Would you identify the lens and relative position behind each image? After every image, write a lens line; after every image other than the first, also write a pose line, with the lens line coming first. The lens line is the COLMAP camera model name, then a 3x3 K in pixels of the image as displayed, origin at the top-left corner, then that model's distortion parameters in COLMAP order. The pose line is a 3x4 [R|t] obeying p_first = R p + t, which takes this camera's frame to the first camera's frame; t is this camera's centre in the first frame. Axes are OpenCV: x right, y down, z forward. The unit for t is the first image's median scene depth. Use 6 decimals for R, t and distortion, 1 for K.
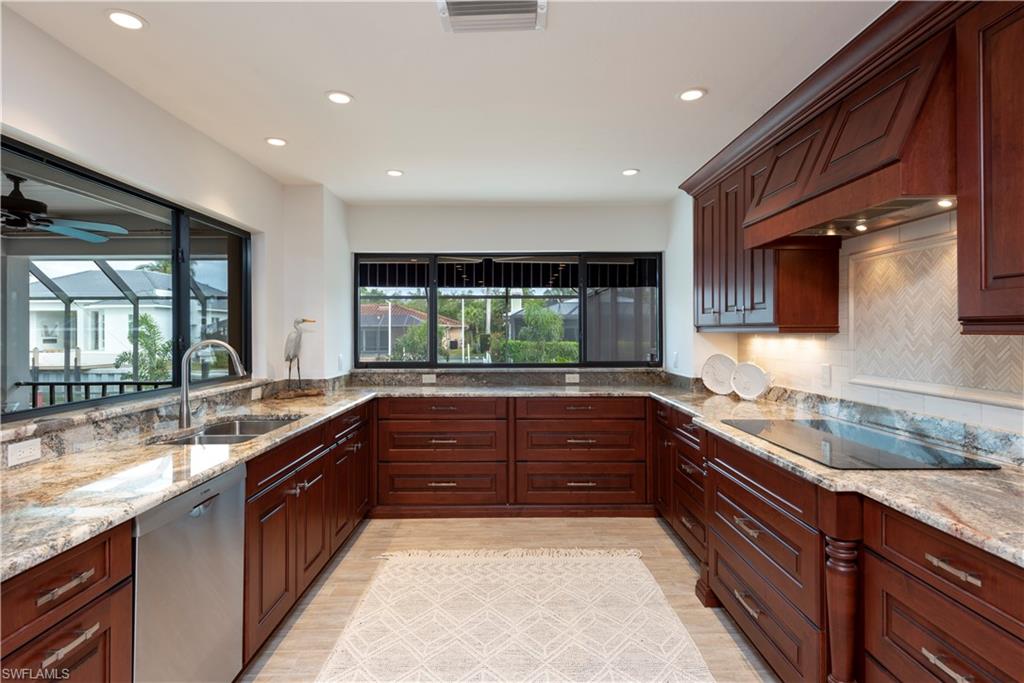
lens RADIAL K [[546.5, 0, 512.0], [0, 546.5, 341.5], [0, 0, 1]] dist [0.013906, -0.001601]
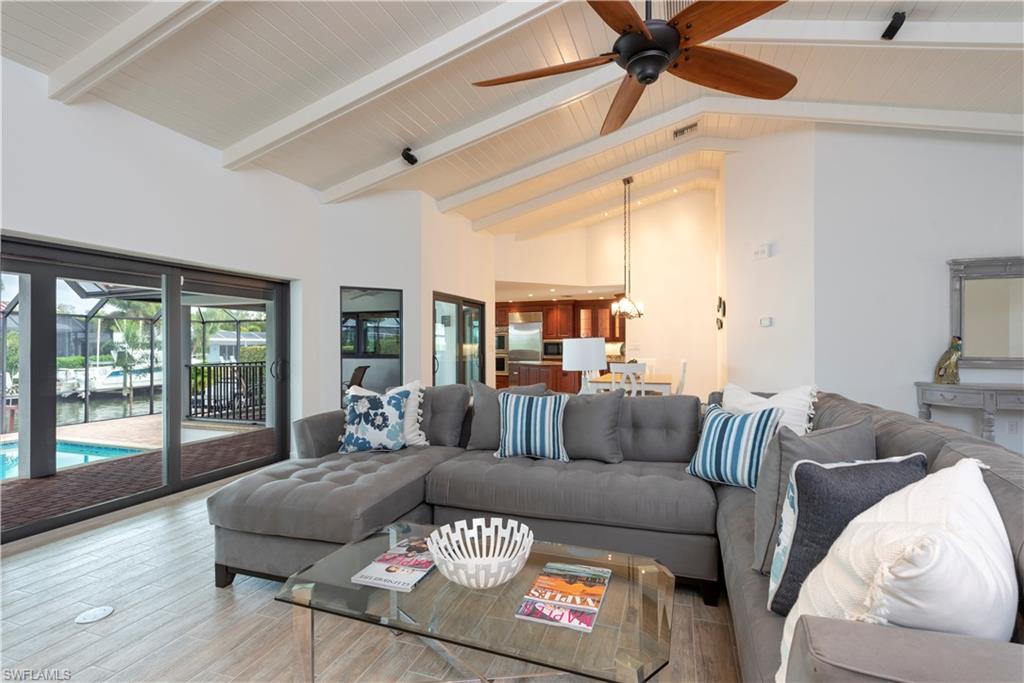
lens RADIAL K [[477.6, 0, 512.0], [0, 477.6, 341.5], [0, 0, 1]] dist [-0.000592, -0.000065]
pose [[0.341296, 0.007985, 0.939922, -3.094123], [0.019544, 0.999687, -0.015590, 0.049588], [-0.939753, 0.023691, 0.341034, -1.129503]]
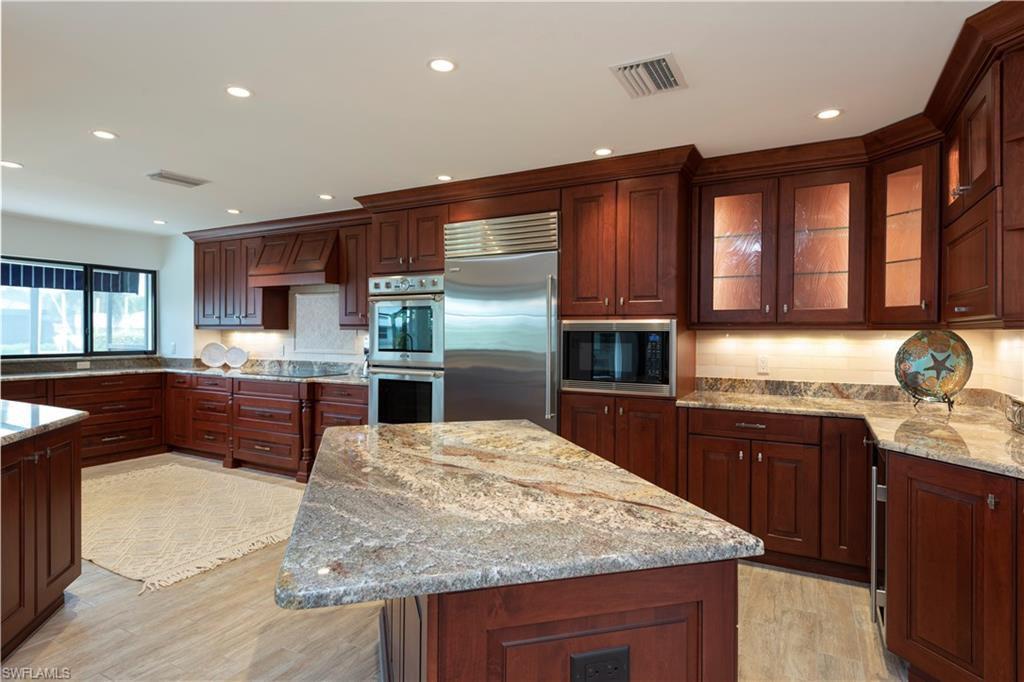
lens RADIAL K [[540.9, 0, 512.0], [0, 540.9, 341.0], [0, 0, 1]] dist [0.001883, 0.000308]
pose [[0.492797, -0.009354, 0.870094, -0.569621], [0.011159, 0.999928, 0.004429, 0.020479], [-0.870073, 0.007527, 0.492866, -0.552989]]
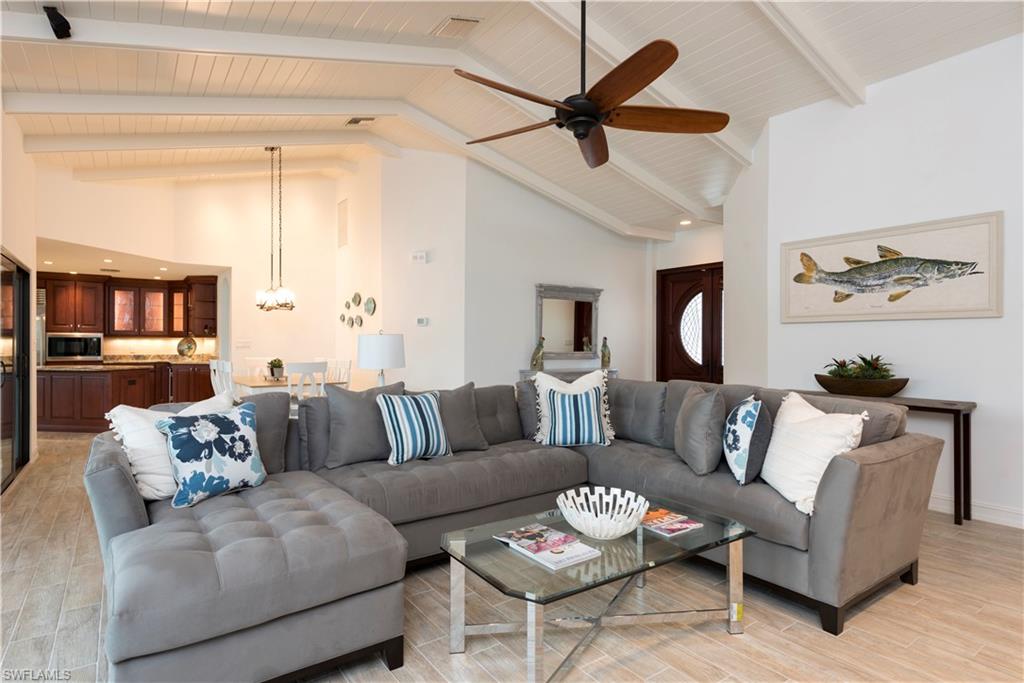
lens RADIAL K [[546.5, 0, 512.0], [0, 546.5, 341.5], [0, 0, 1]] dist [0.013906, -0.001601]
pose [[-0.578690, 0.001458, 0.815546, -3.137065], [0.011883, 0.999907, 0.006644, 0.037832], [-0.815461, 0.013536, -0.578654, -0.408829]]
